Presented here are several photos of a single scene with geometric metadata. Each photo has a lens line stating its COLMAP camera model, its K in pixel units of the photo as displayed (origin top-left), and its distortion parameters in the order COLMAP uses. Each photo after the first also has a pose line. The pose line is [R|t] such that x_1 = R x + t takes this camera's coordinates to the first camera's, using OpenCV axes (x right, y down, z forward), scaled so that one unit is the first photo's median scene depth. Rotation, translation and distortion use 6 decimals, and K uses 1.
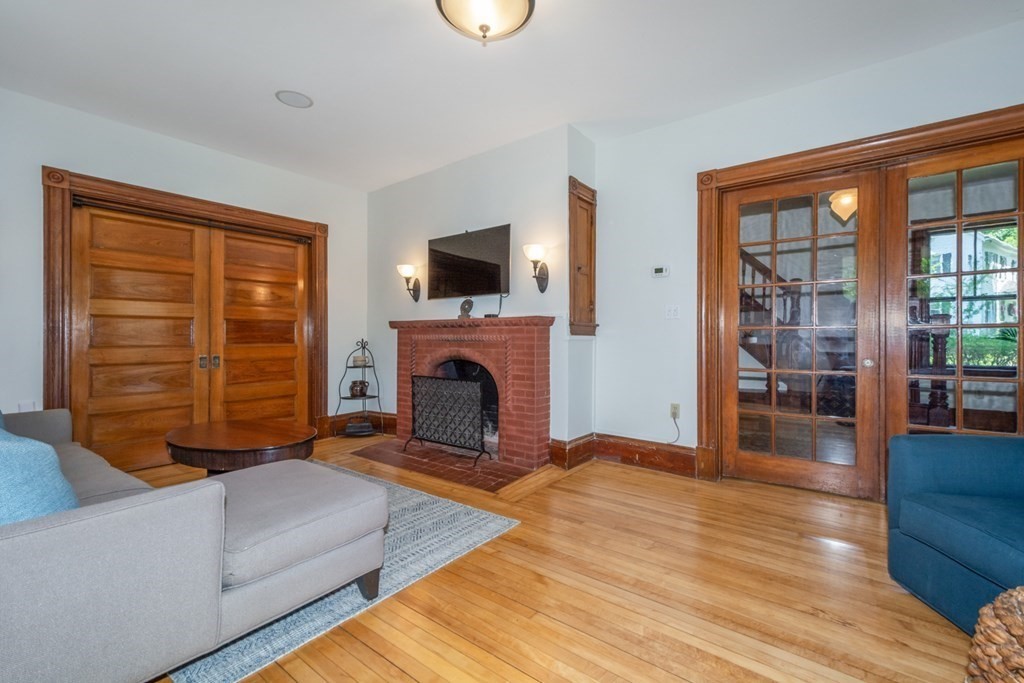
lens RADIAL K [[449.0, 0, 512.0], [0, 449.0, 341.5], [0, 0, 1]] dist [0.000728, 0.000077]
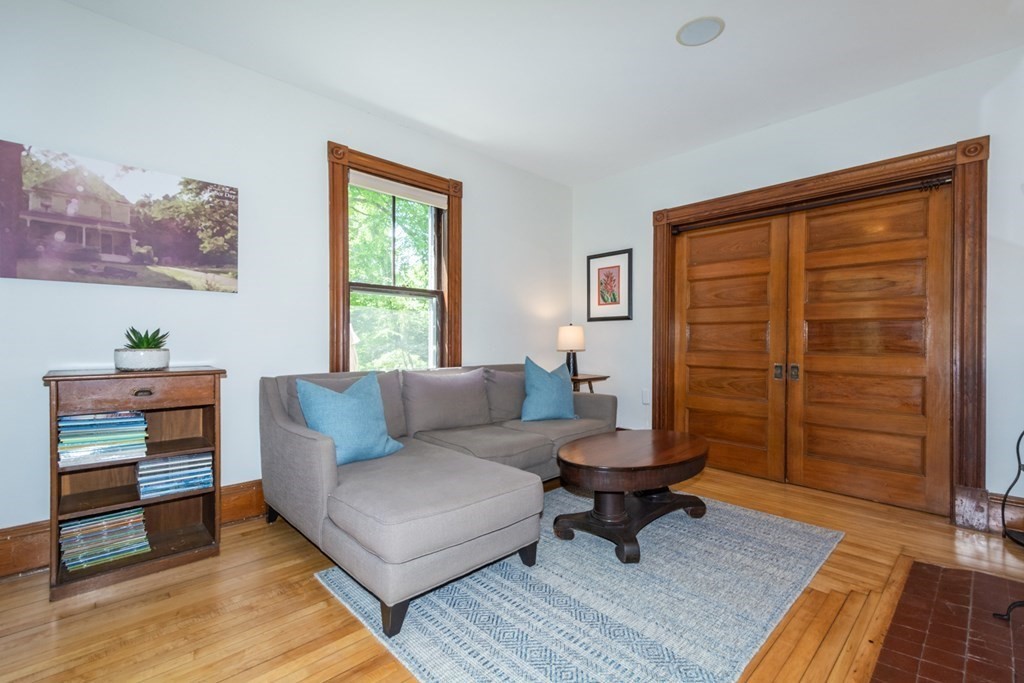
lens RADIAL K [[449.2, 0, 519.4], [0, 449.2, 345.6], [0, 0, 1]] dist [0.002485, 0.000210]
pose [[-0.137080, 0.013823, -0.990464, 0.238138], [-0.013226, 0.999788, 0.015784, -0.011137], [0.990472, 0.015264, -0.136868, 0.604655]]
